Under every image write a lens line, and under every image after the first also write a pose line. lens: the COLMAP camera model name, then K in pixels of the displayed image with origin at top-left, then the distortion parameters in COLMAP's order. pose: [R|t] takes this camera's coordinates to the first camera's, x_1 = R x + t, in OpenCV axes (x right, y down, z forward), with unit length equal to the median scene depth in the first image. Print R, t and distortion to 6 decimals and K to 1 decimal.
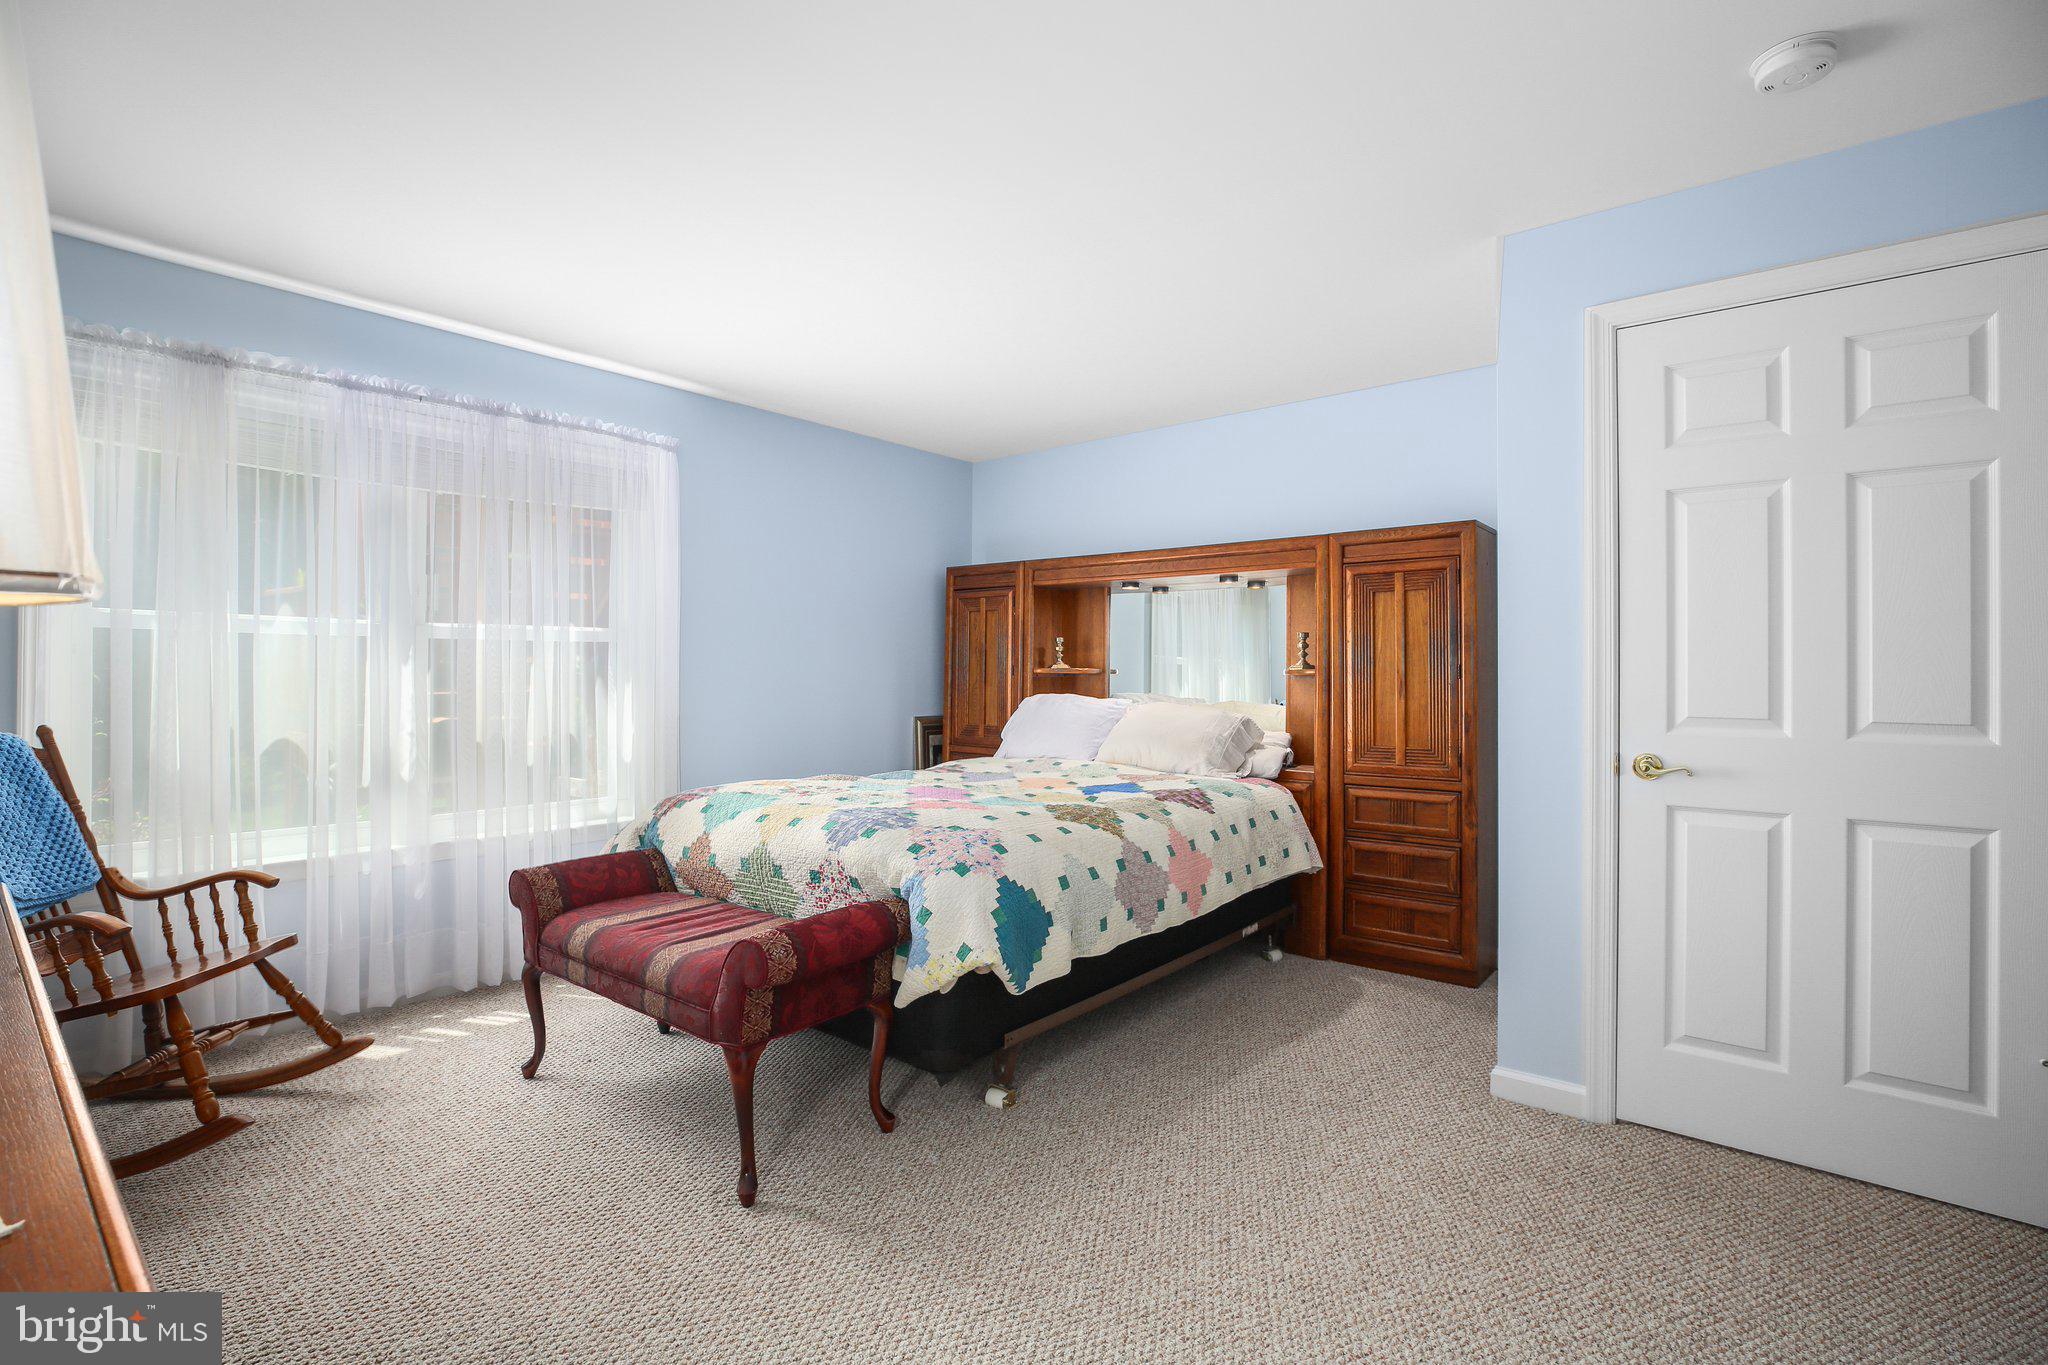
lens RADIAL K [[949.2, 0, 1029.4], [0, 949.2, 674.7], [0, 0, 1]] dist [-0.022403, 0.005562]
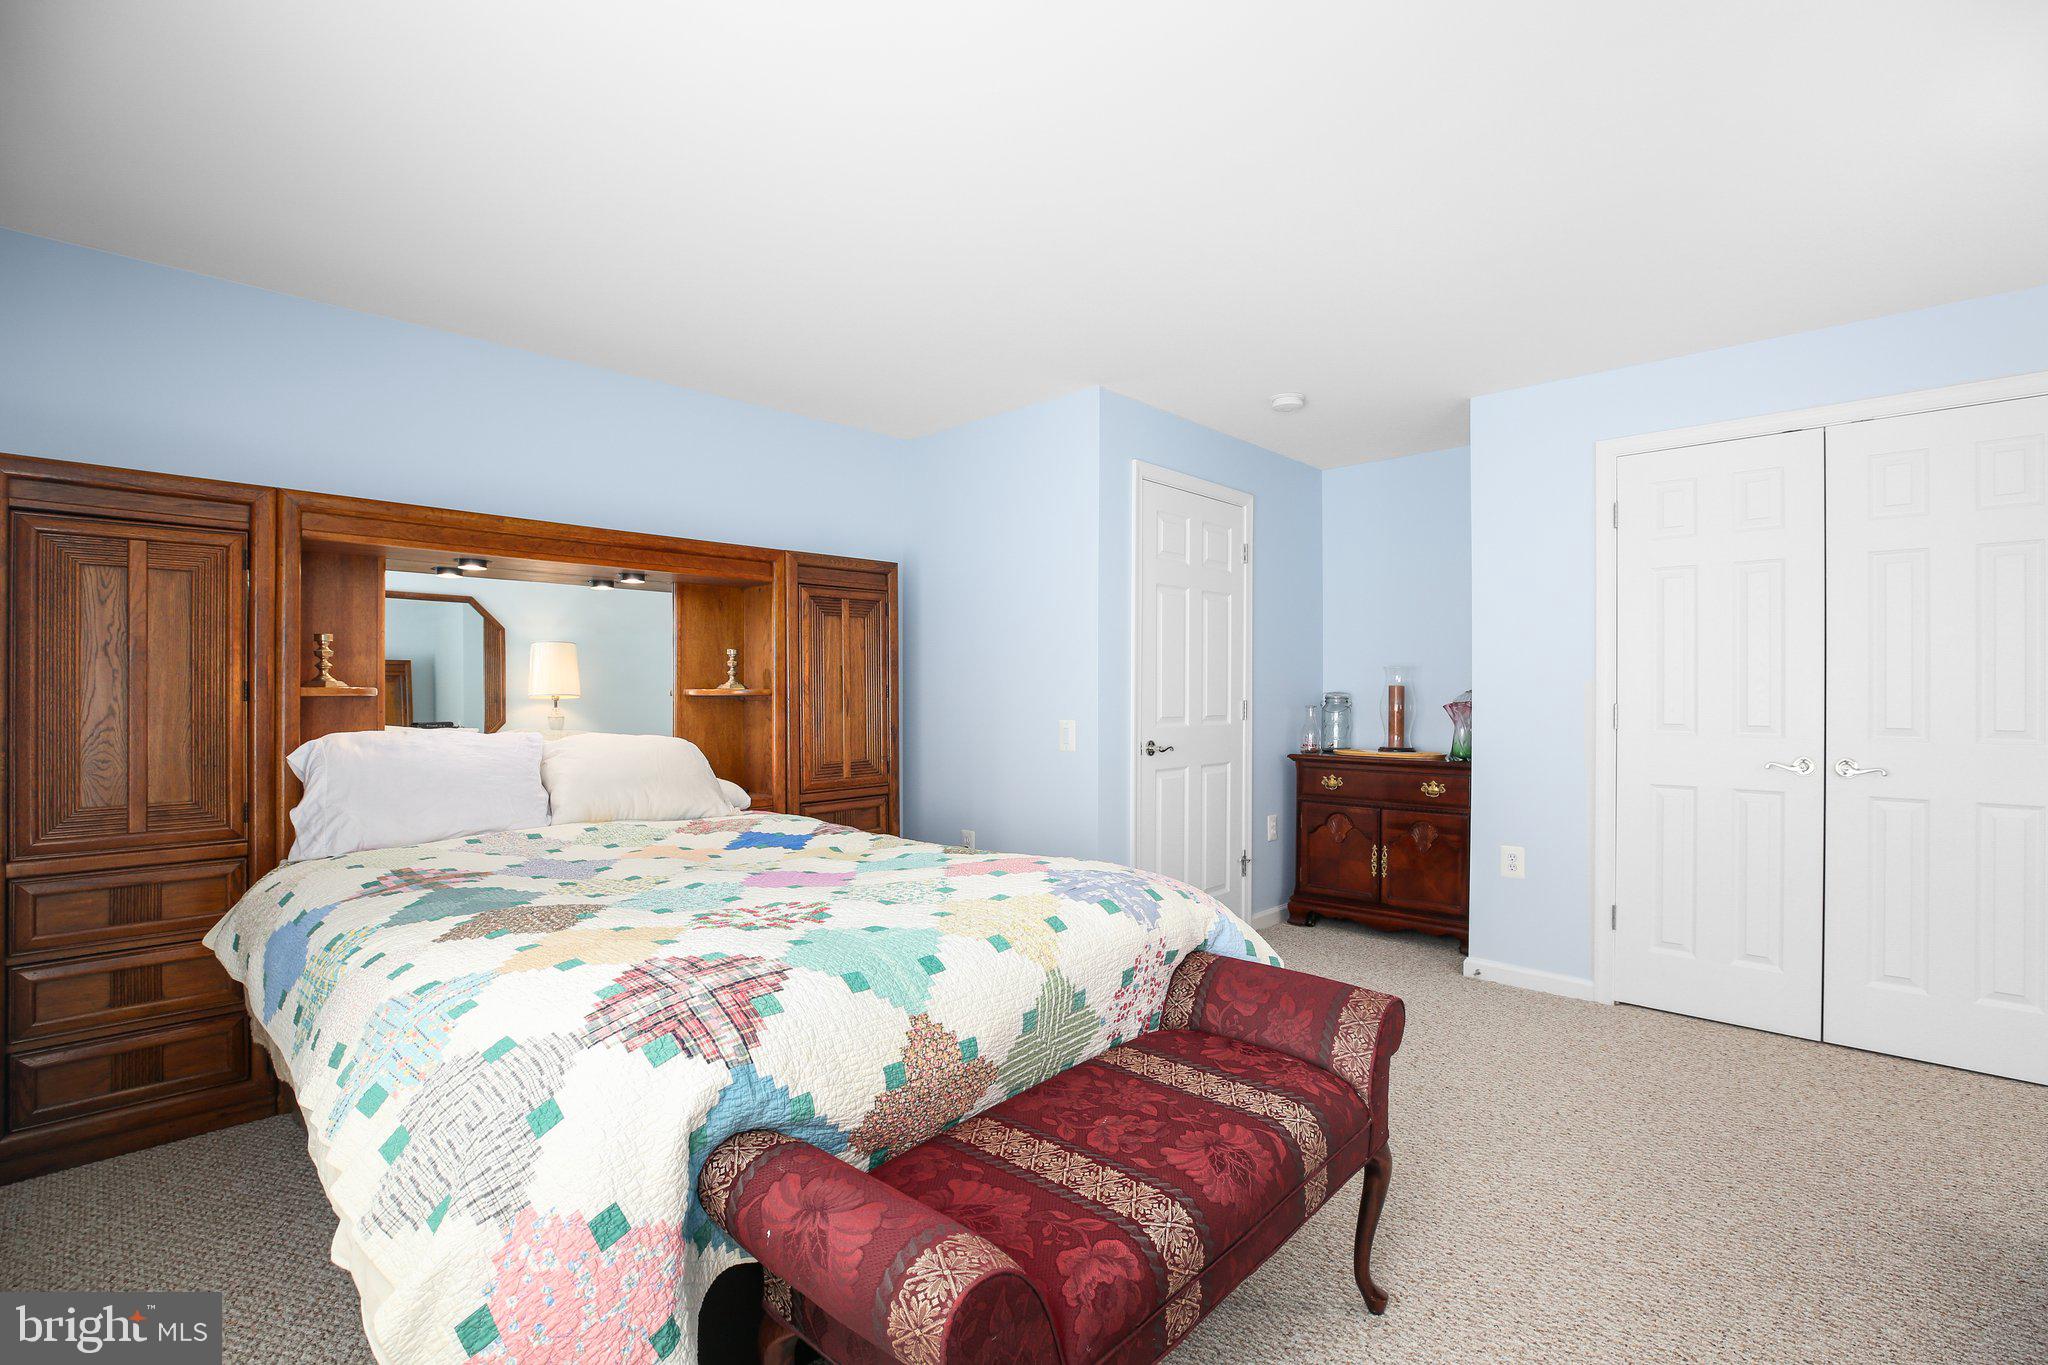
lens RADIAL K [[949.2, 0, 1028.9], [0, 949.2, 682.5], [0, 0, 1]] dist [-0.022403, 0.005562]
pose [[0.066176, 0.002338, 0.997805, -0.677715], [0.002943, 0.999992, -0.002538, -0.009977], [-0.997804, 0.003104, 0.066169, 0.721867]]
